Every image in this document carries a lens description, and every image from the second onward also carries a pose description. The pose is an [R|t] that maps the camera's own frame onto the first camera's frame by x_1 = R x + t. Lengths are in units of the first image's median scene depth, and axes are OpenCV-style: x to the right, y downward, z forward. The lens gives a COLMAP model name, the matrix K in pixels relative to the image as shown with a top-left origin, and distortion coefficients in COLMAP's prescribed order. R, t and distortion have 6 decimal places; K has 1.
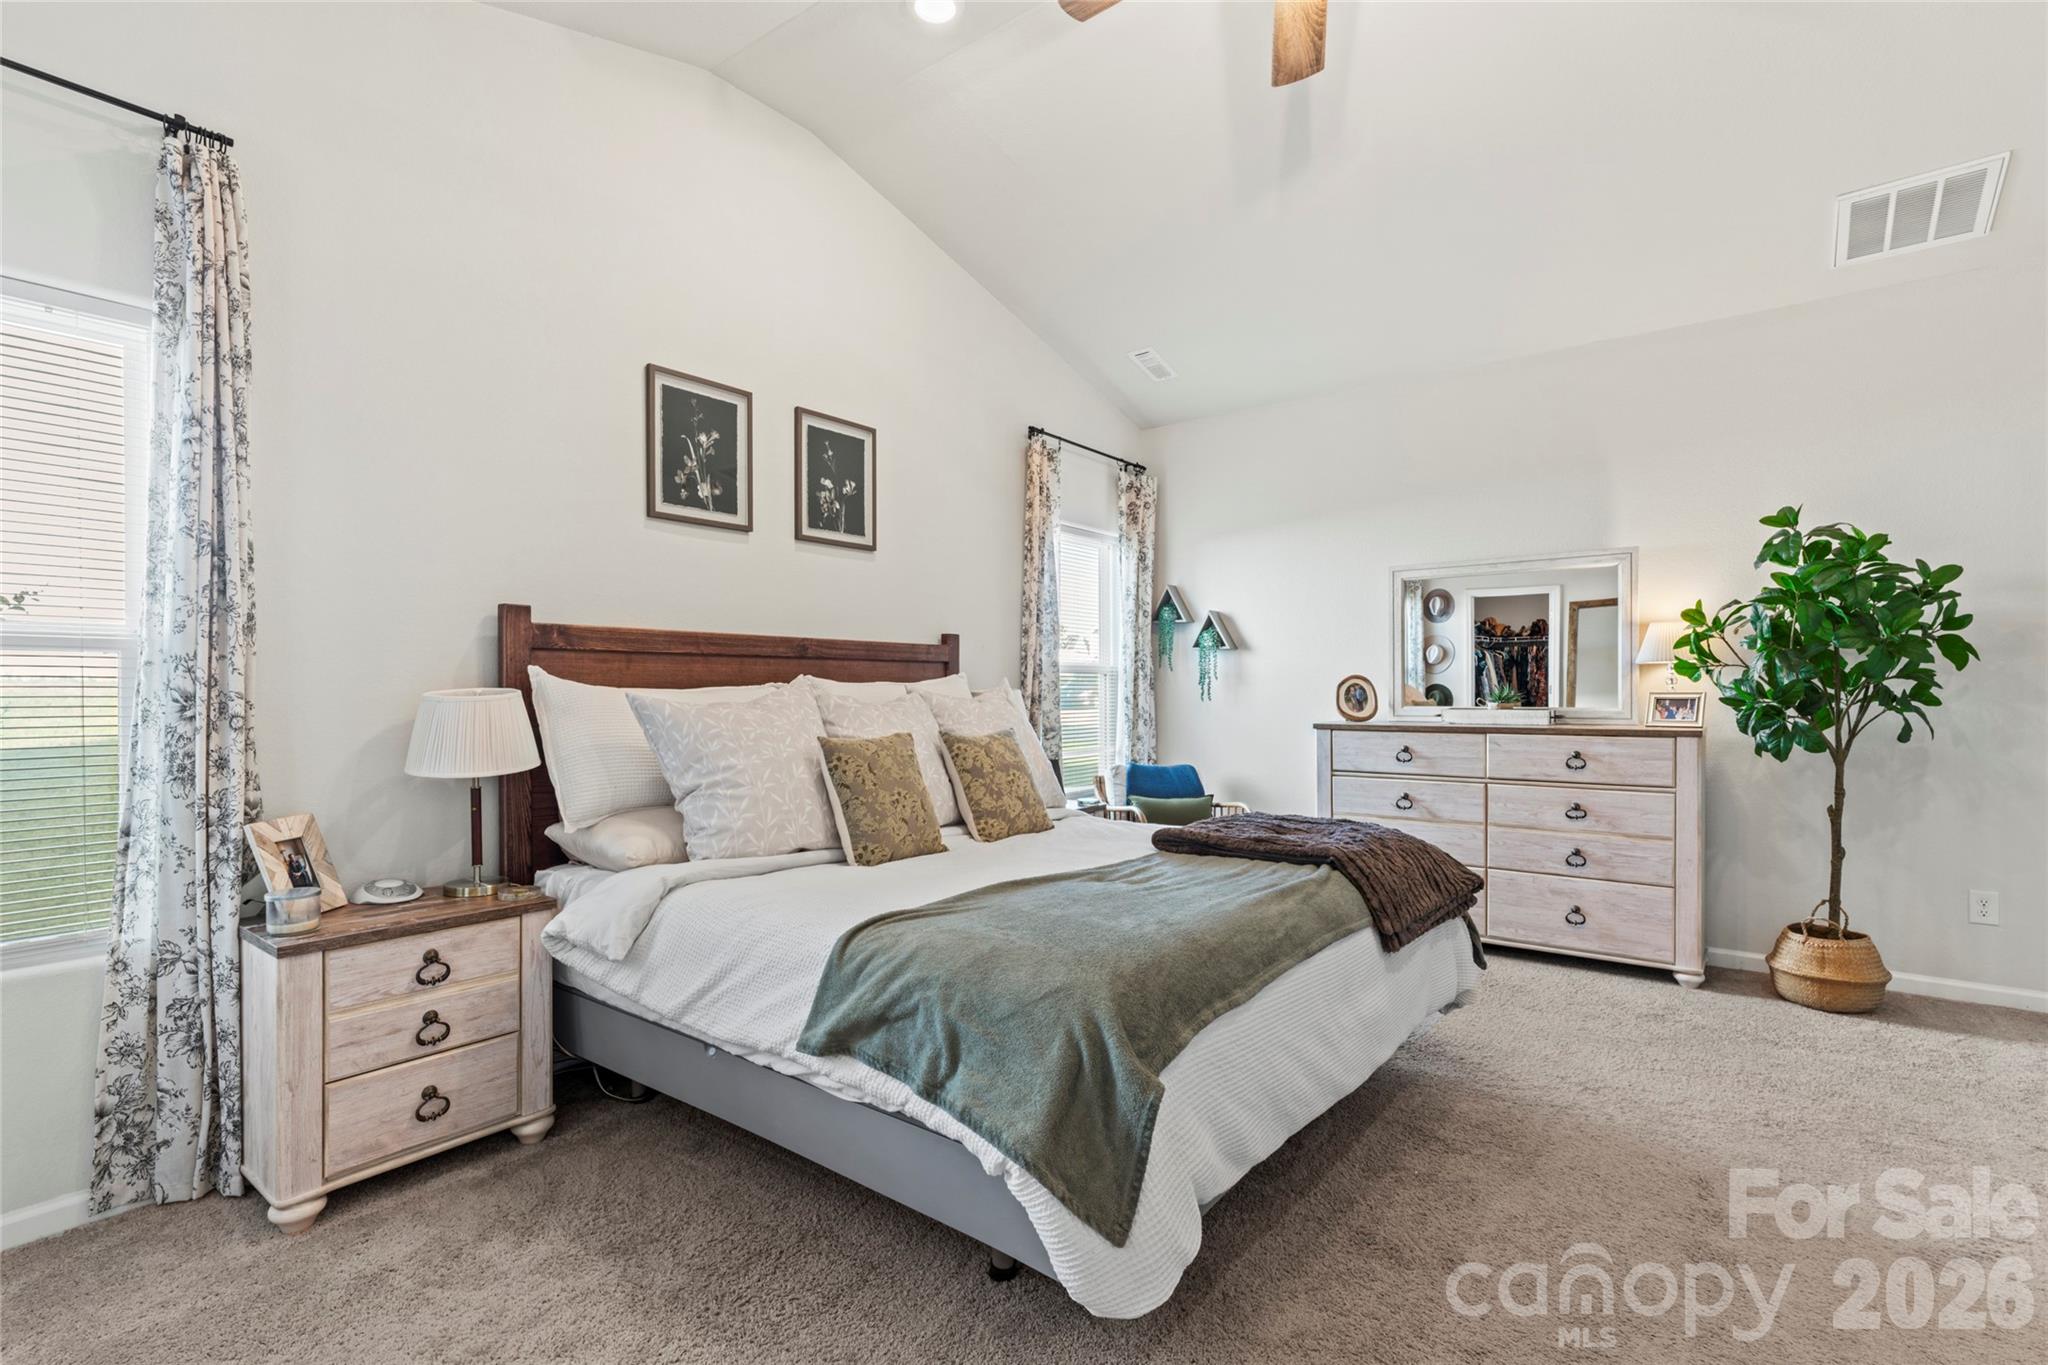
lens RADIAL K [[955.3, 0, 1022.1], [0, 955.3, 694.8], [0, 0, 1]] dist [-0.002014, -0.000500]
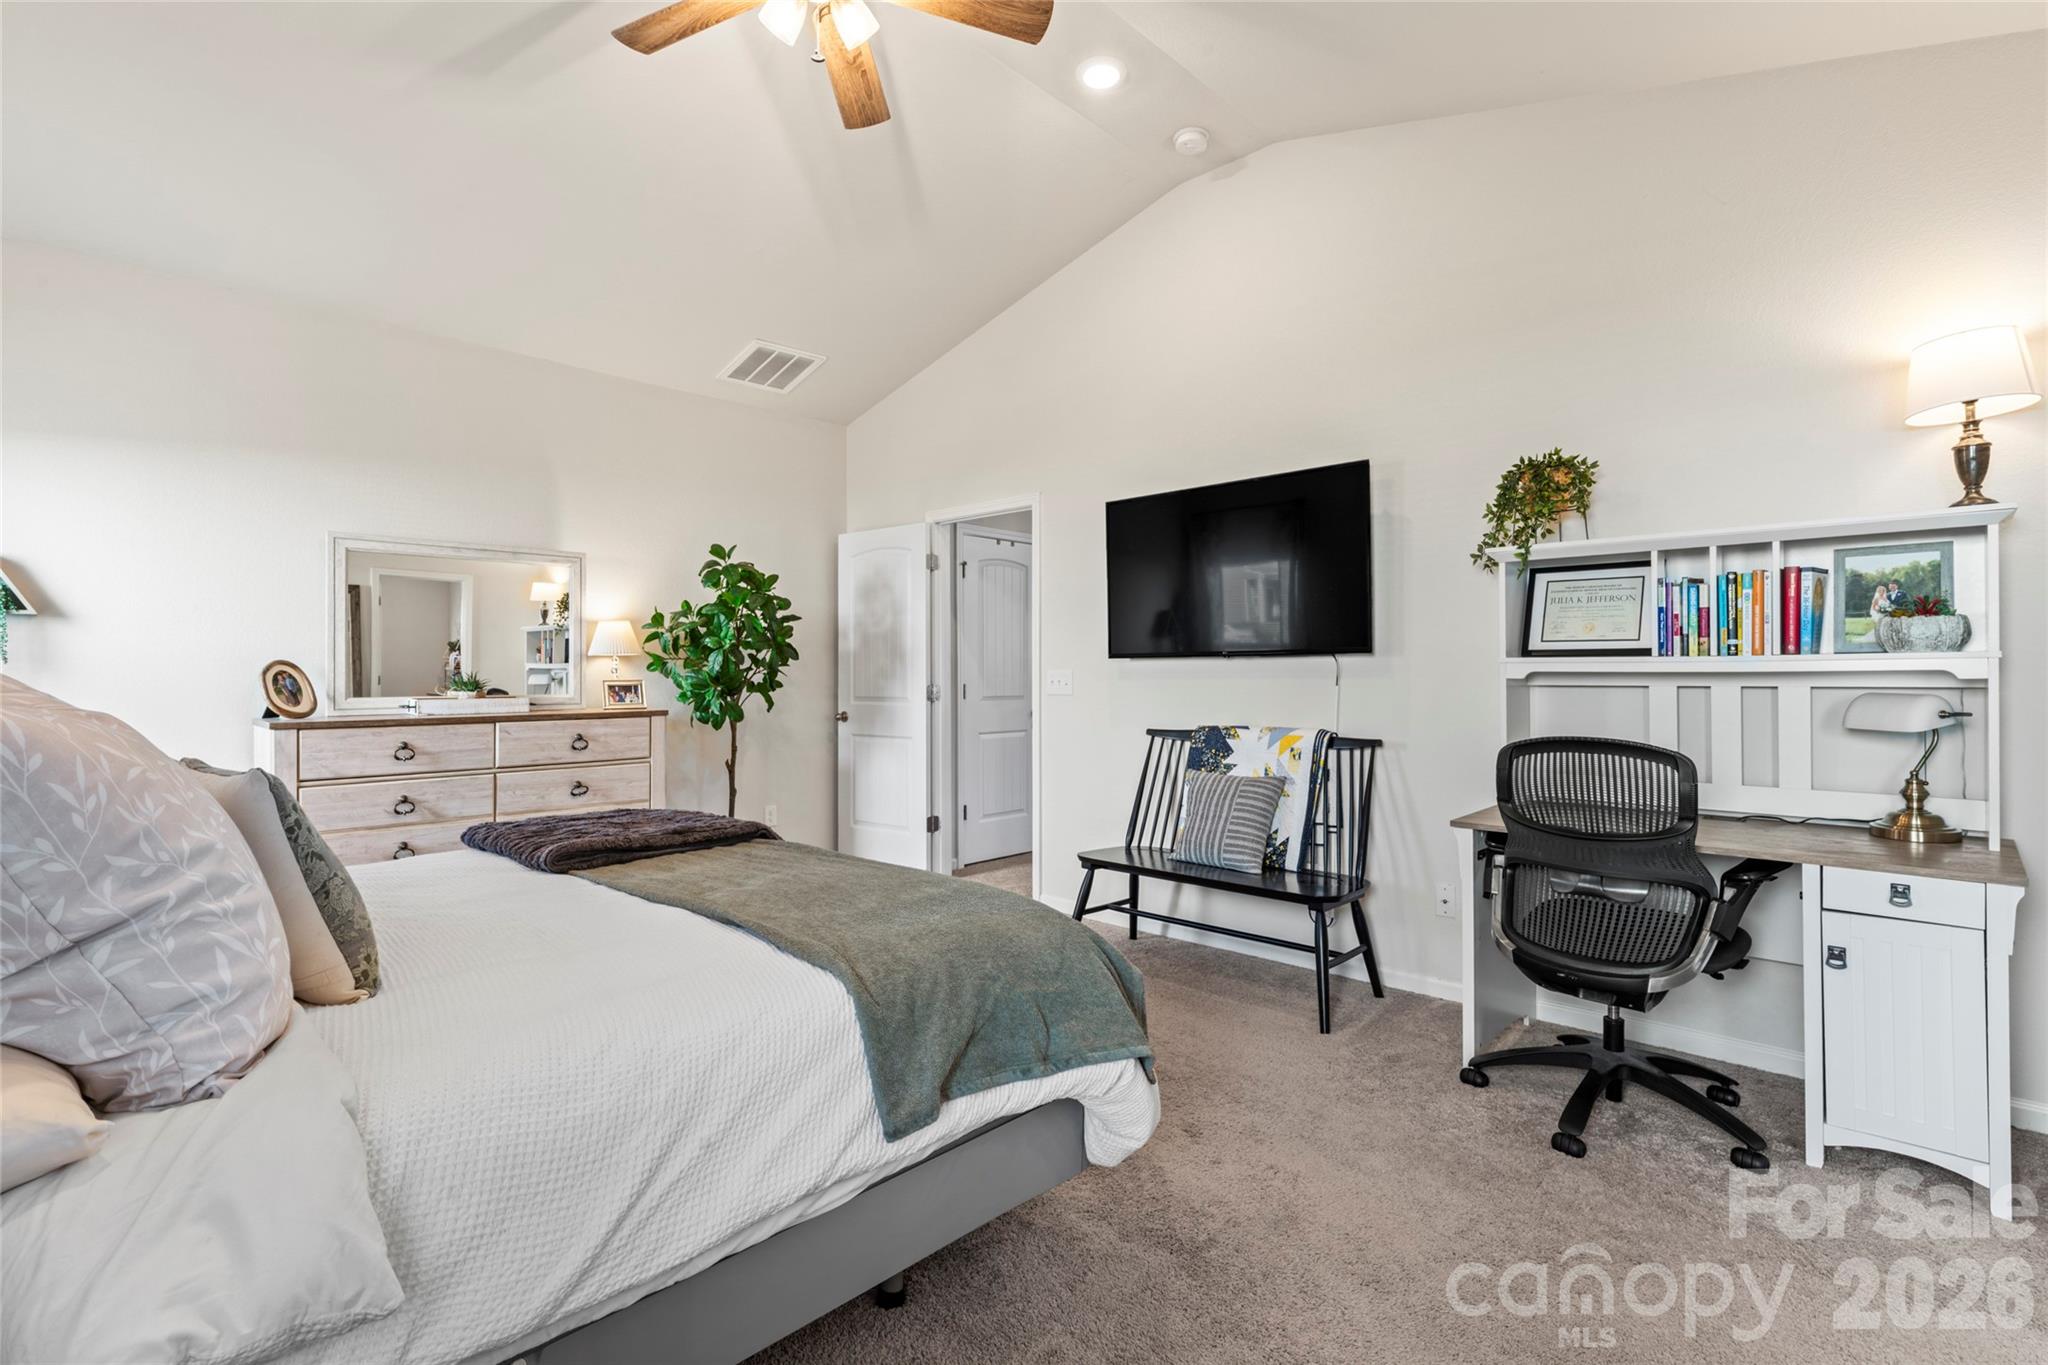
lens RADIAL K [[955.3, 0, 1029.4], [0, 955.3, 674.5], [0, 0, 1]] dist [-0.002014, -0.000500]
pose [[0.087766, 0.004318, 0.996132, -0.910406], [0.007969, 0.999956, -0.005036, 0.000664], [-0.996109, 0.008380, 0.087728, 0.749174]]
